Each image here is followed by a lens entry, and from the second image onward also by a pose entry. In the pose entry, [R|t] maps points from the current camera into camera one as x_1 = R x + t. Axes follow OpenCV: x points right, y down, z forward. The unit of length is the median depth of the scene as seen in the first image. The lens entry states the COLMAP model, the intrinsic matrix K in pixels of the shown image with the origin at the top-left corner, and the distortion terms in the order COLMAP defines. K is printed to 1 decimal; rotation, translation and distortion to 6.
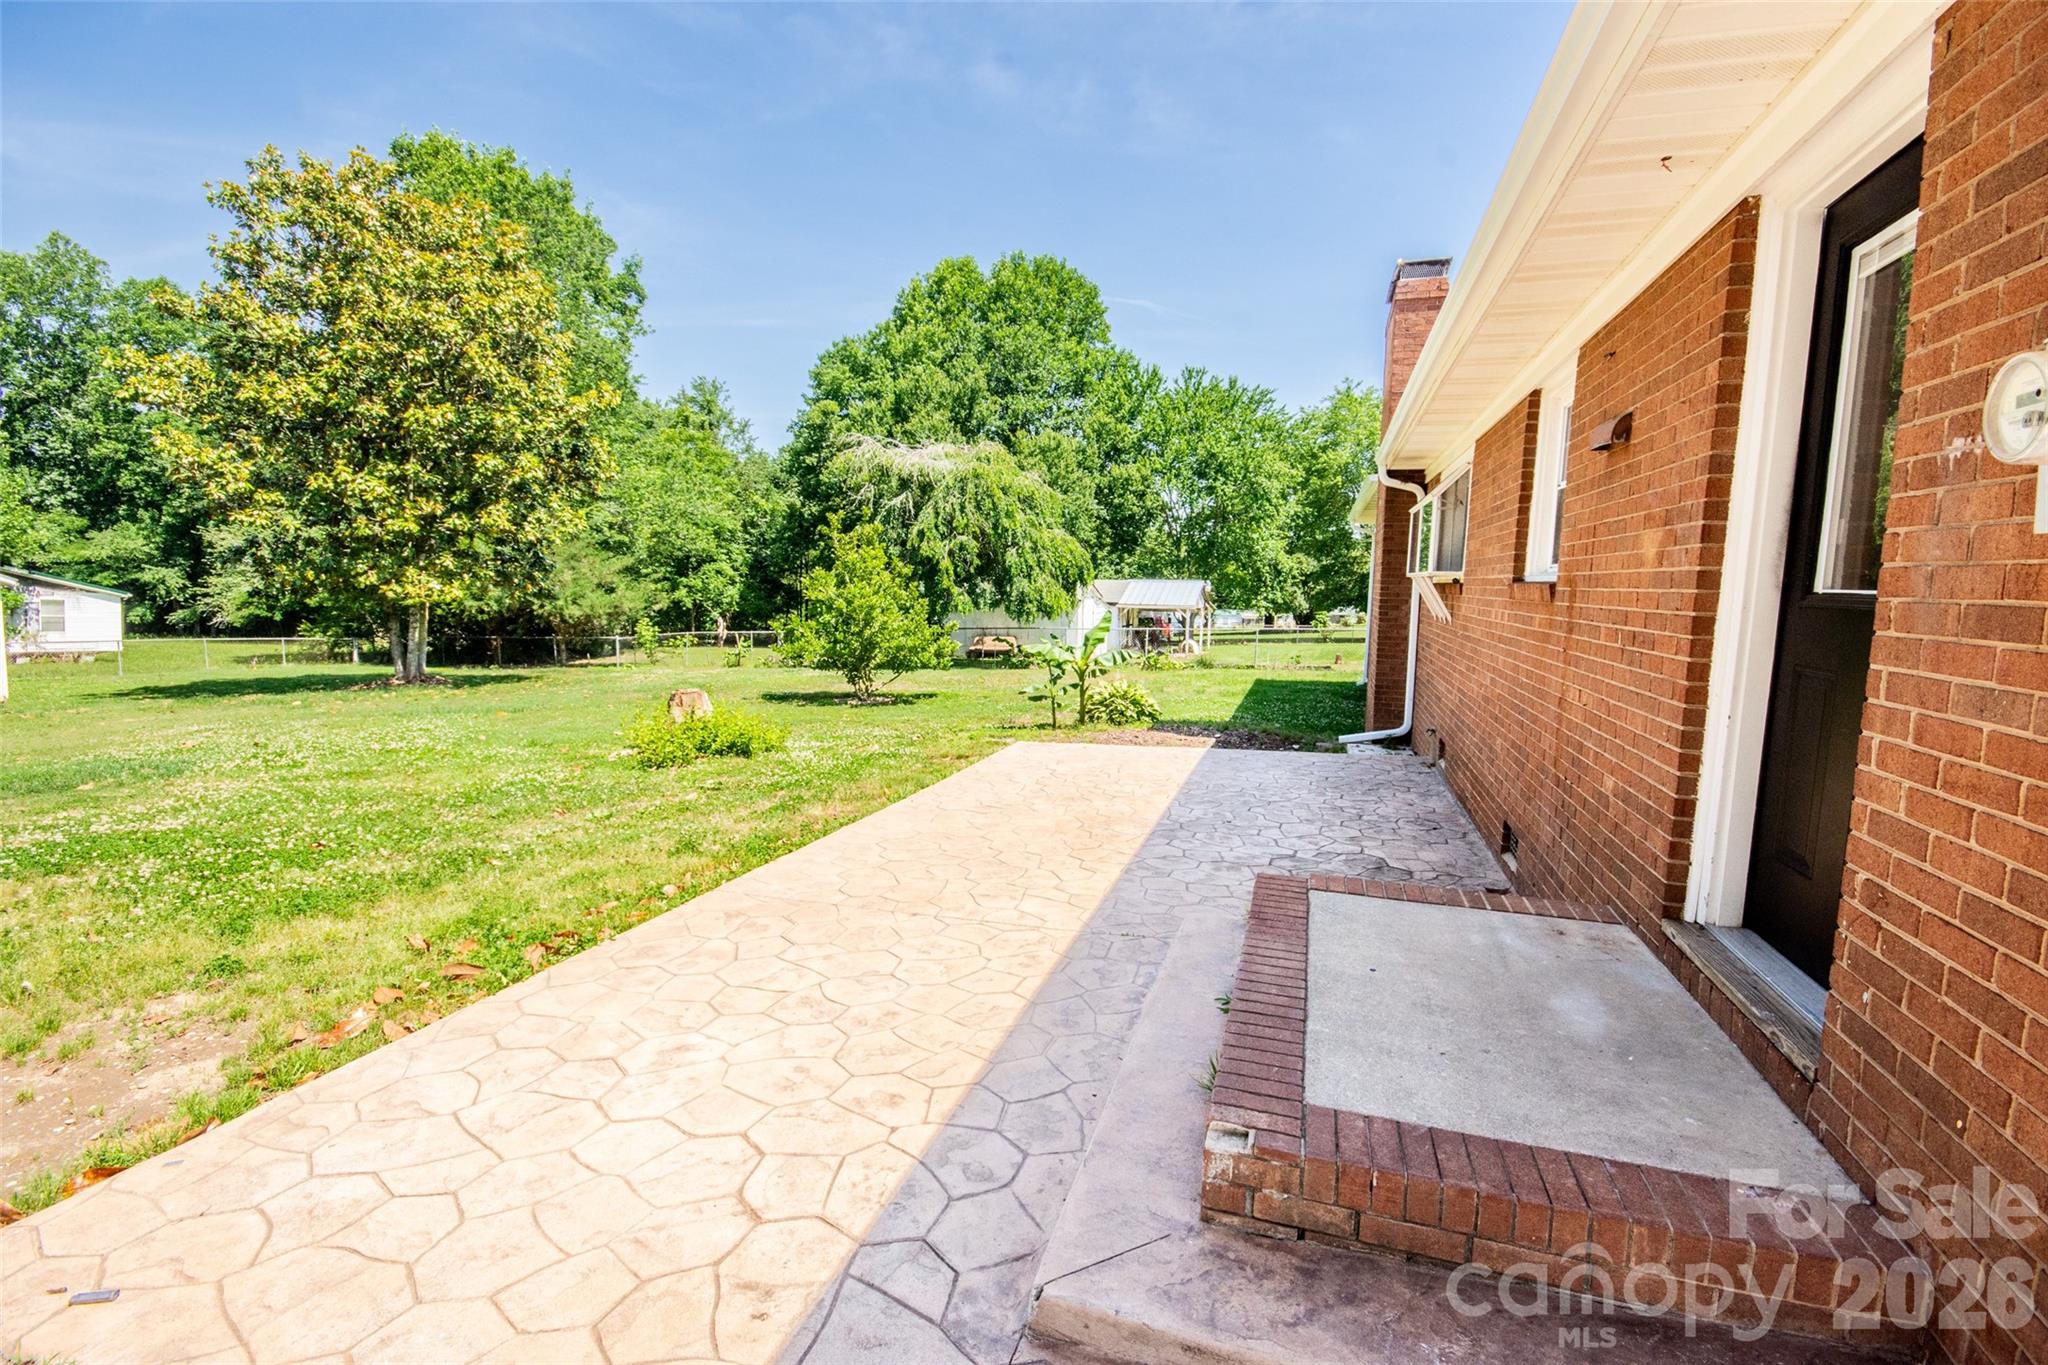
lens RADIAL K [[895.3, 0, 1014.3], [0, 895.3, 679.9], [0, 0, 1]] dist [-0.010293, -0.005102]
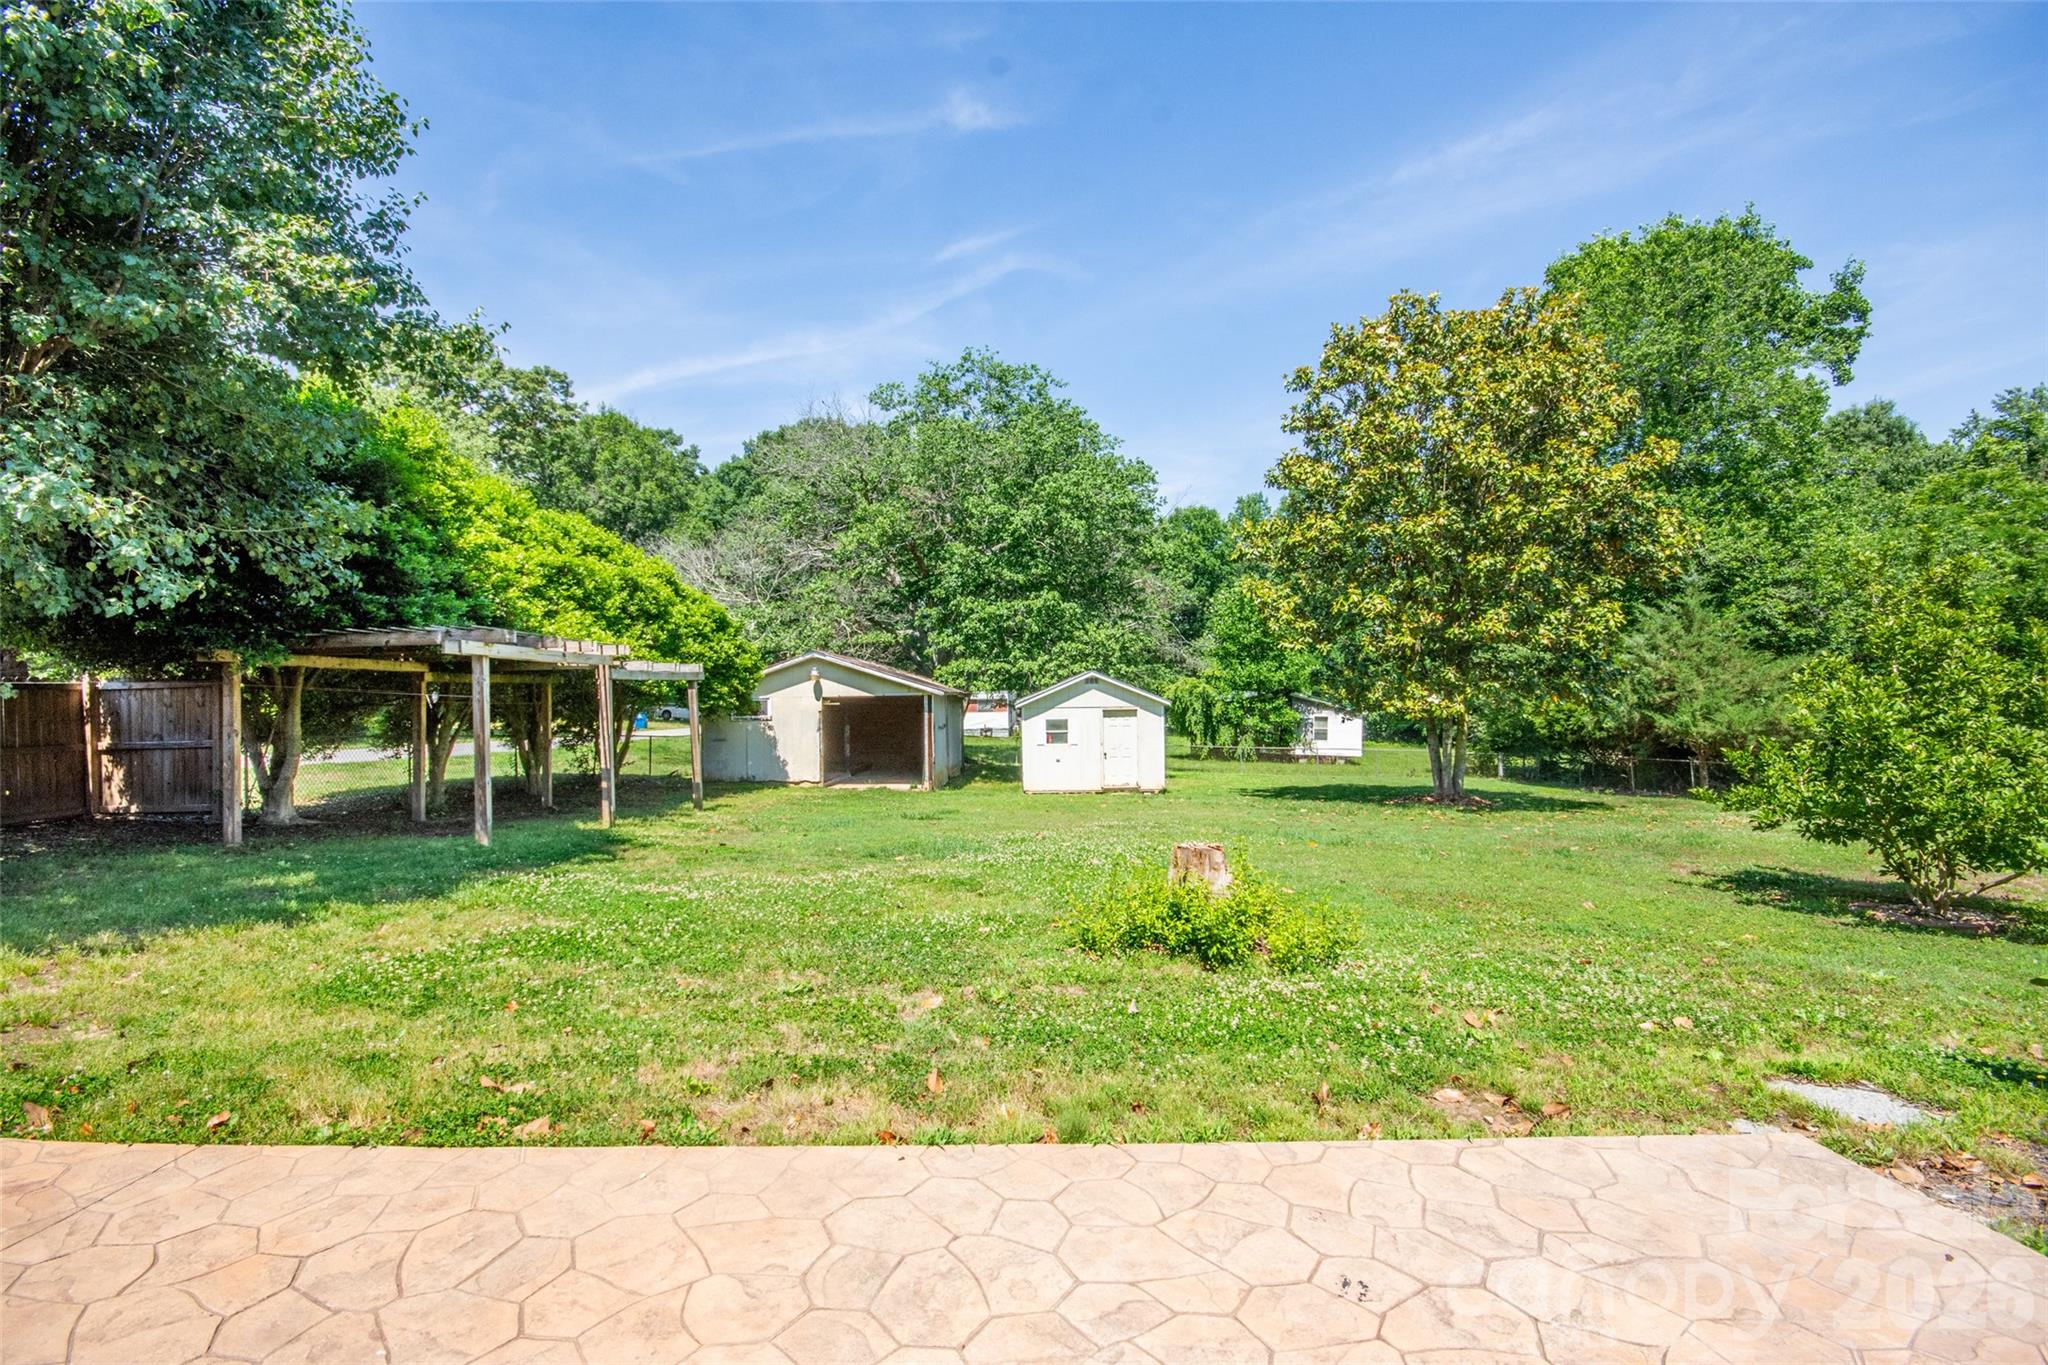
lens RADIAL K [[895.3, 0, 1010.0], [0, 895.3, 685.4], [0, 0, 1]] dist [-0.010293, -0.005102]
pose [[0.320086, -0.038808, -0.946593, 0.049063], [-0.078344, 0.994654, -0.067270, -0.010958], [0.944144, 0.095692, 0.315334, 0.132643]]
